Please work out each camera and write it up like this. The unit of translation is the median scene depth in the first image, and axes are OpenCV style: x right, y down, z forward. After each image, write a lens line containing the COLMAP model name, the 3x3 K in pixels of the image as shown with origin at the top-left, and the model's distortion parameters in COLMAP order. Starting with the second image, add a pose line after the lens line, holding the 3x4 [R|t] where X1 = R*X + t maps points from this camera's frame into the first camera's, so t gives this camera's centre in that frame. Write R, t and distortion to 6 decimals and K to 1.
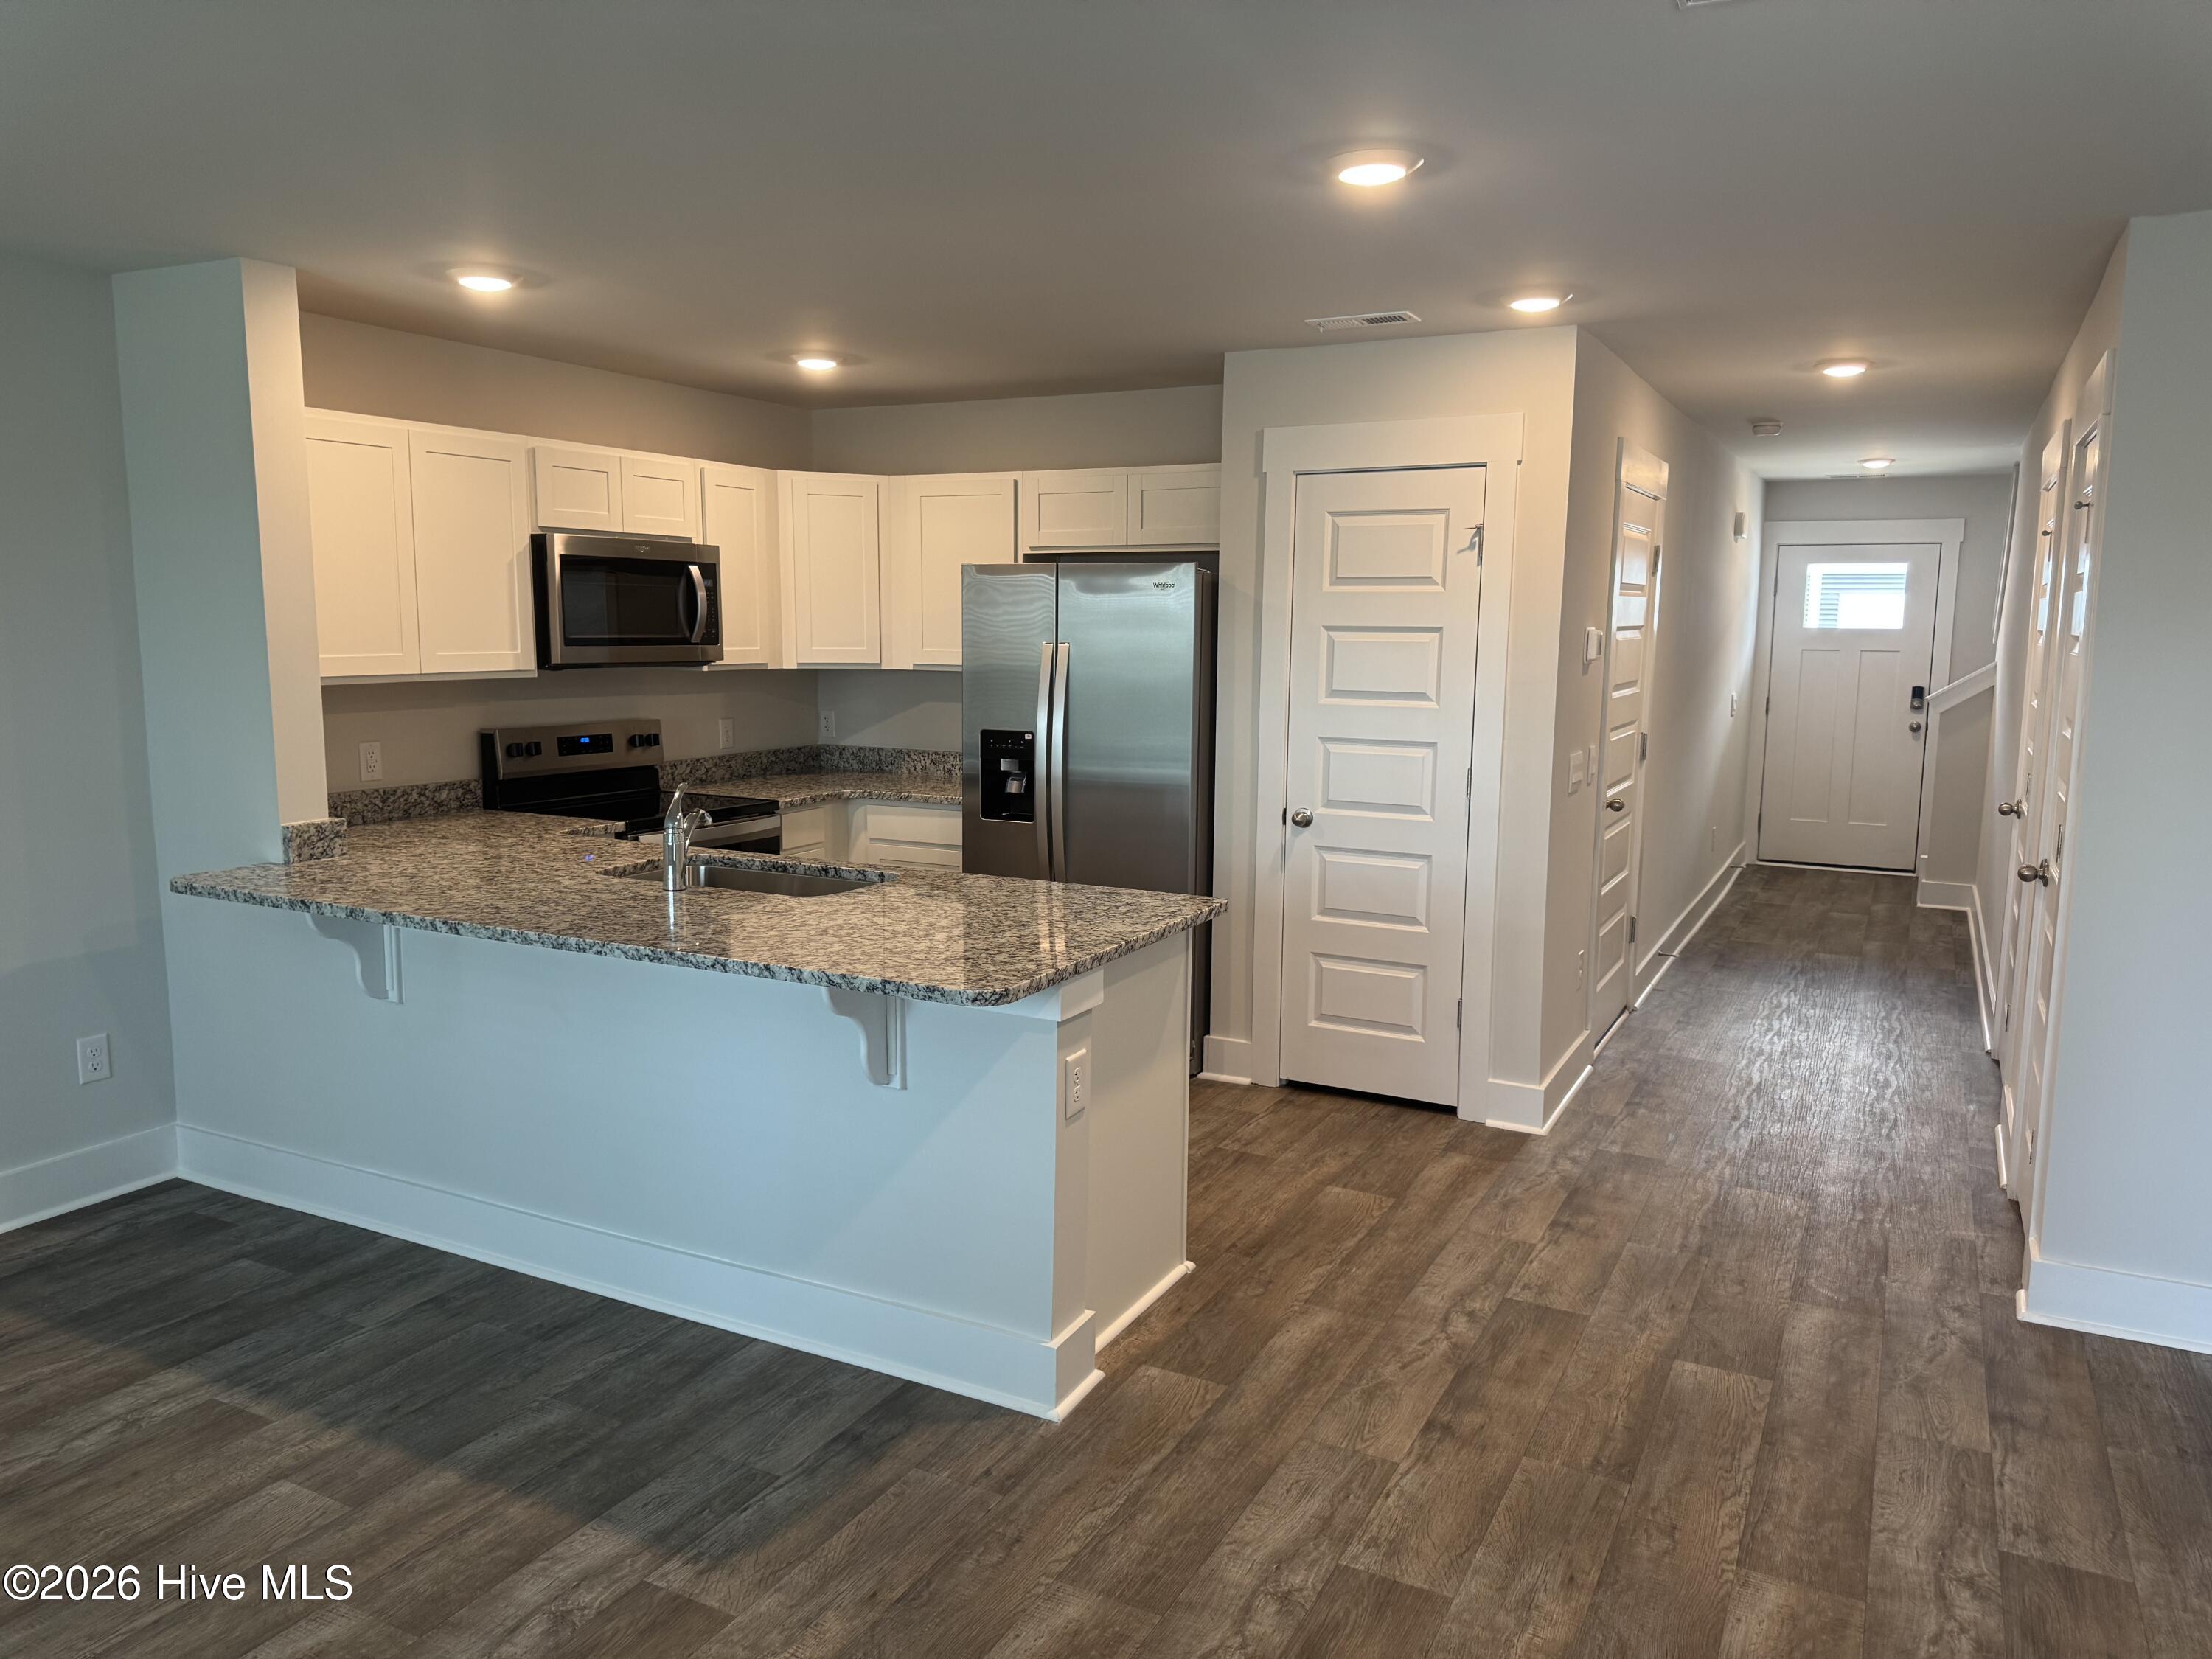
lens RADIAL K [[1536.7, 0, 1082.2], [0, 1536.7, 821.2], [0, 0, 1]] dist [0.085594, -0.105597]
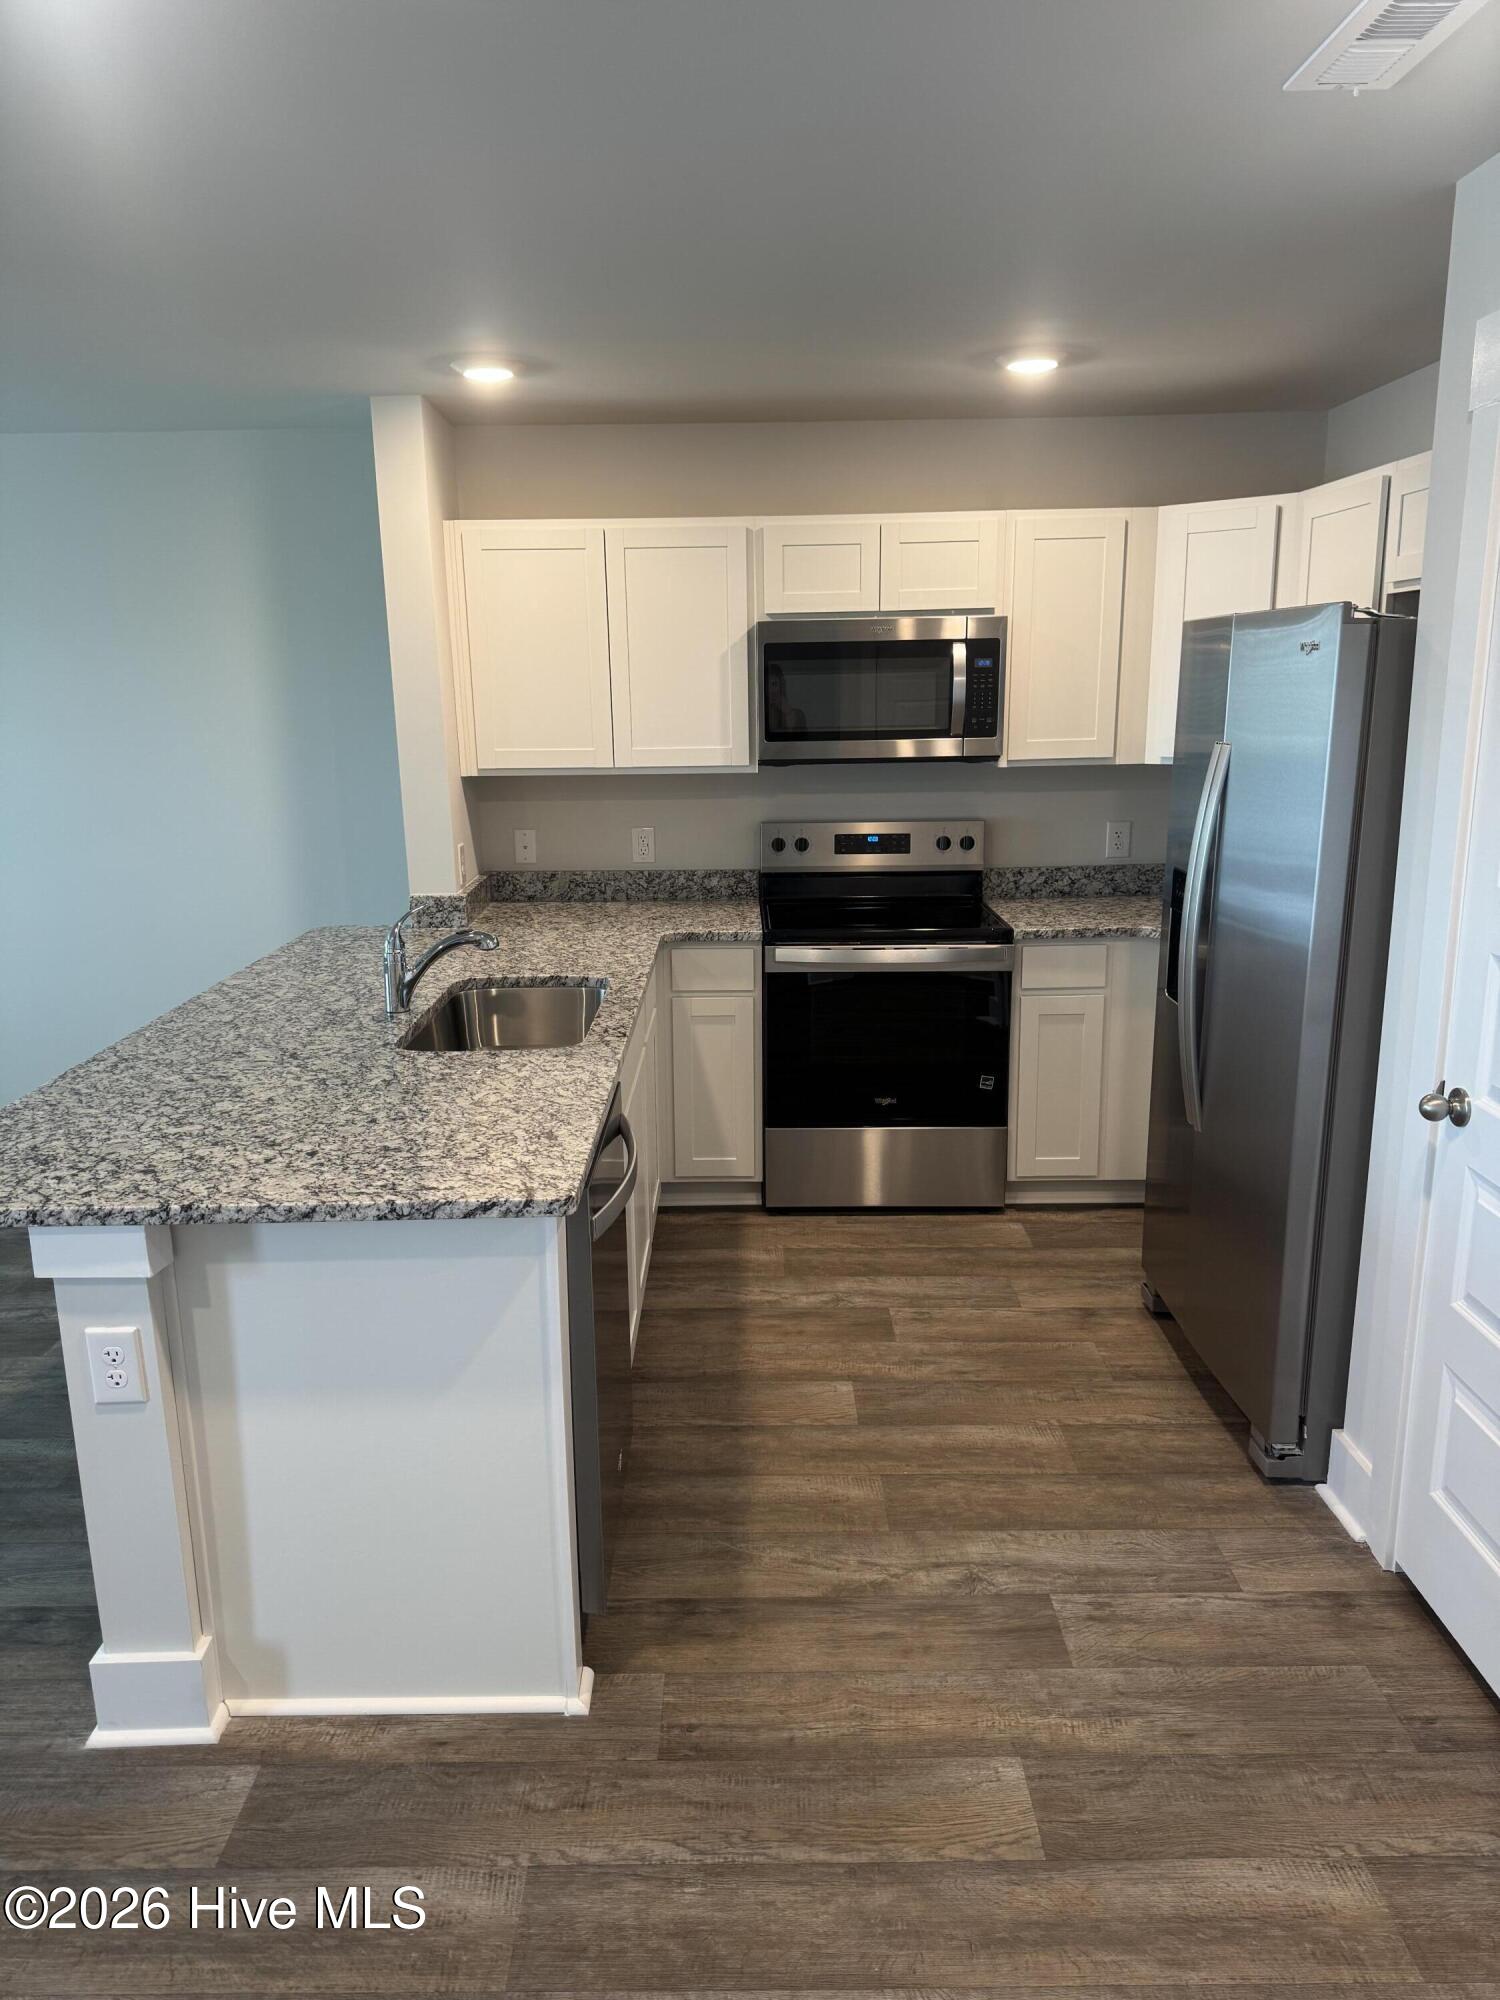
lens RADIAL K [[1389.4, 0, 737.9], [0, 1389.4, 1006.2], [0, 0, 1]] dist [0.085594, -0.105597]
pose [[0.467630, 0.186633, -0.863997, 0.438271], [-0.094935, 0.982406, 0.160827, -0.089673], [0.878812, 0.006816, 0.477120, 0.582212]]
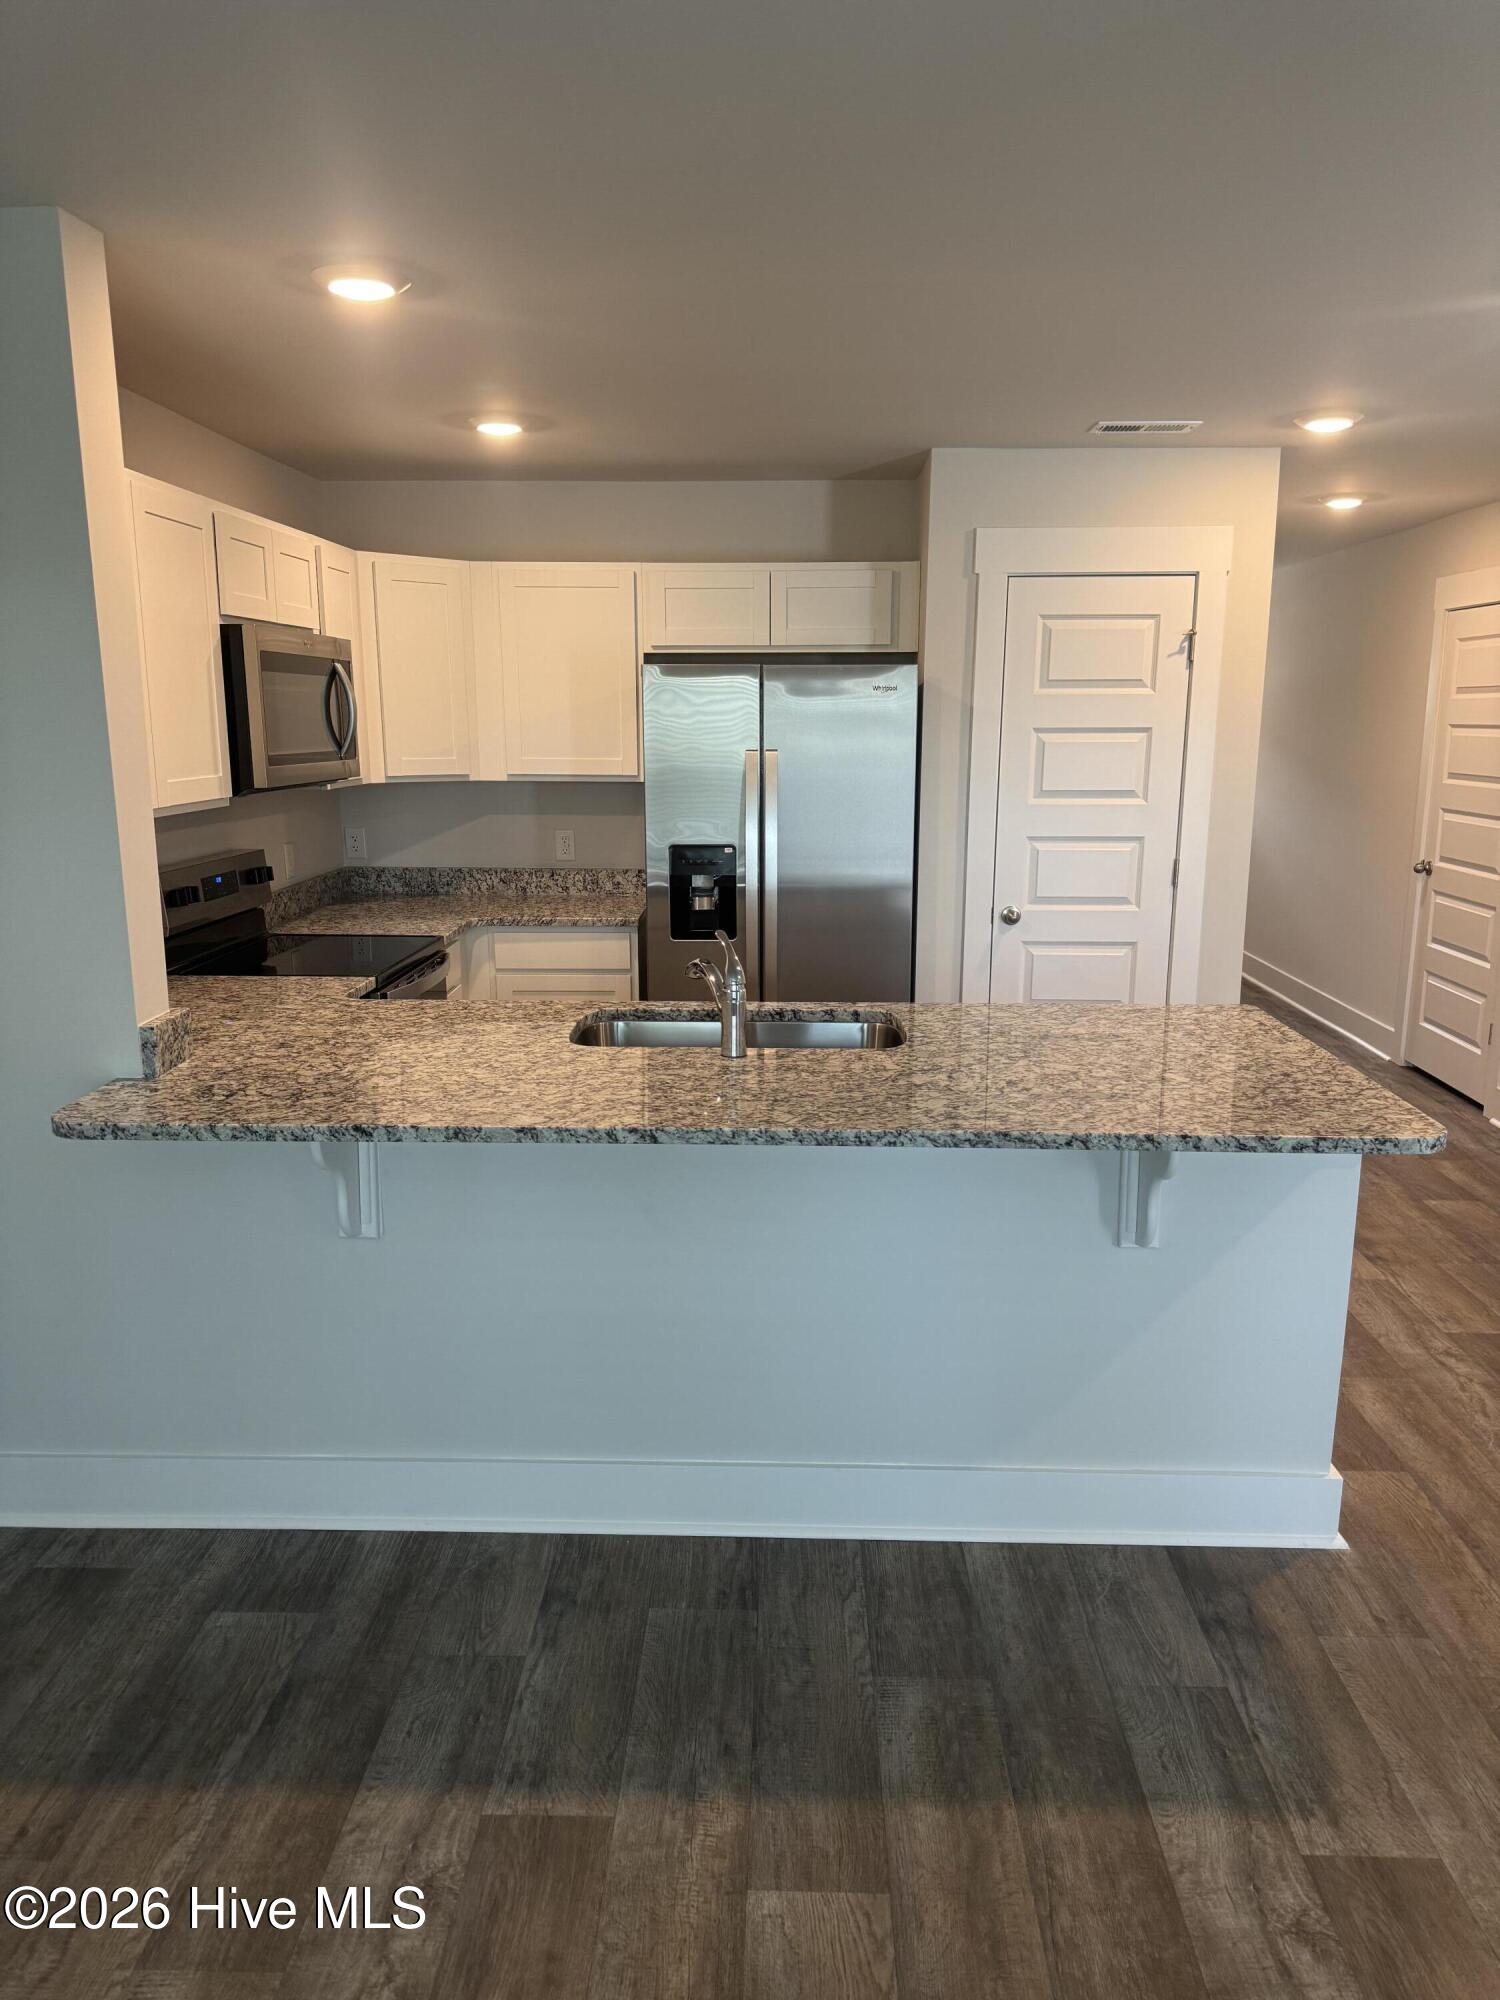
lens RADIAL K [[1389.4, 0, 737.9], [0, 1389.4, 1006.2], [0, 0, 1]] dist [0.085594, -0.105597]
pose [[0.897956, -0.097714, 0.429101, -0.442940], [0.064918, 0.993783, 0.090452, -0.039185], [-0.435271, -0.053366, 0.898716, 0.235299]]
